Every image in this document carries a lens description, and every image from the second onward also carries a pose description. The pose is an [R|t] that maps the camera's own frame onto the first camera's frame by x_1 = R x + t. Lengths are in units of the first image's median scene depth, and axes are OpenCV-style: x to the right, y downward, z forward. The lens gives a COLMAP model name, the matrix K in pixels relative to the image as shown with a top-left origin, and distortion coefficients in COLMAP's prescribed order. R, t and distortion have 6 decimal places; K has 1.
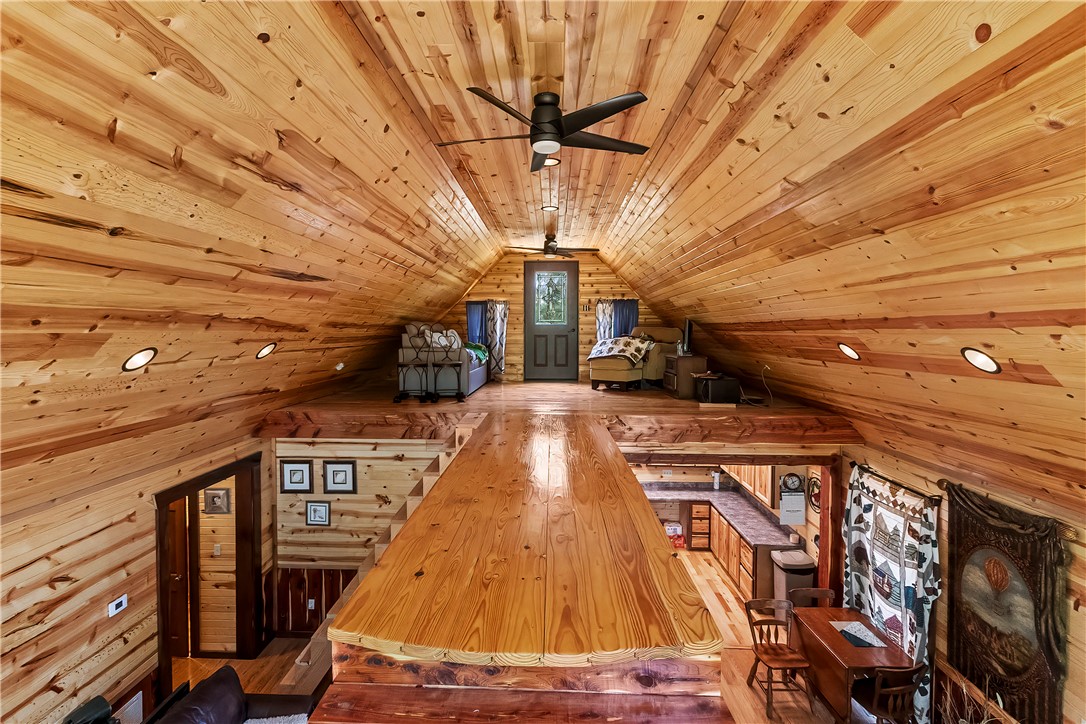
lens RADIAL K [[506.2, 0, 542.2], [0, 506.2, 341.6], [0, 0, 1]] dist [-0.000173, 0.000079]
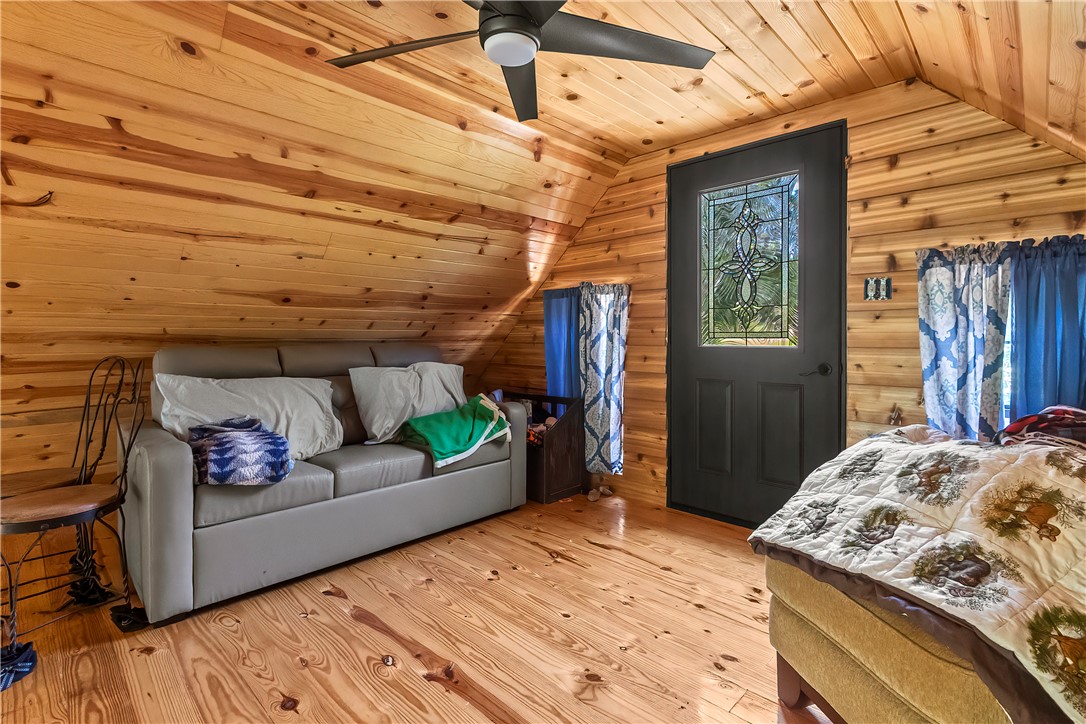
lens RADIAL K [[506.2, 0, 542.2], [0, 506.2, 341.6], [0, 0, 1]] dist [-0.000173, 0.000079]
pose [[0.728895, 0.006116, -0.684598, 0.141791], [-0.013177, 0.999900, -0.005096, -0.034556], [0.684498, 0.012736, 0.728903, 0.684199]]
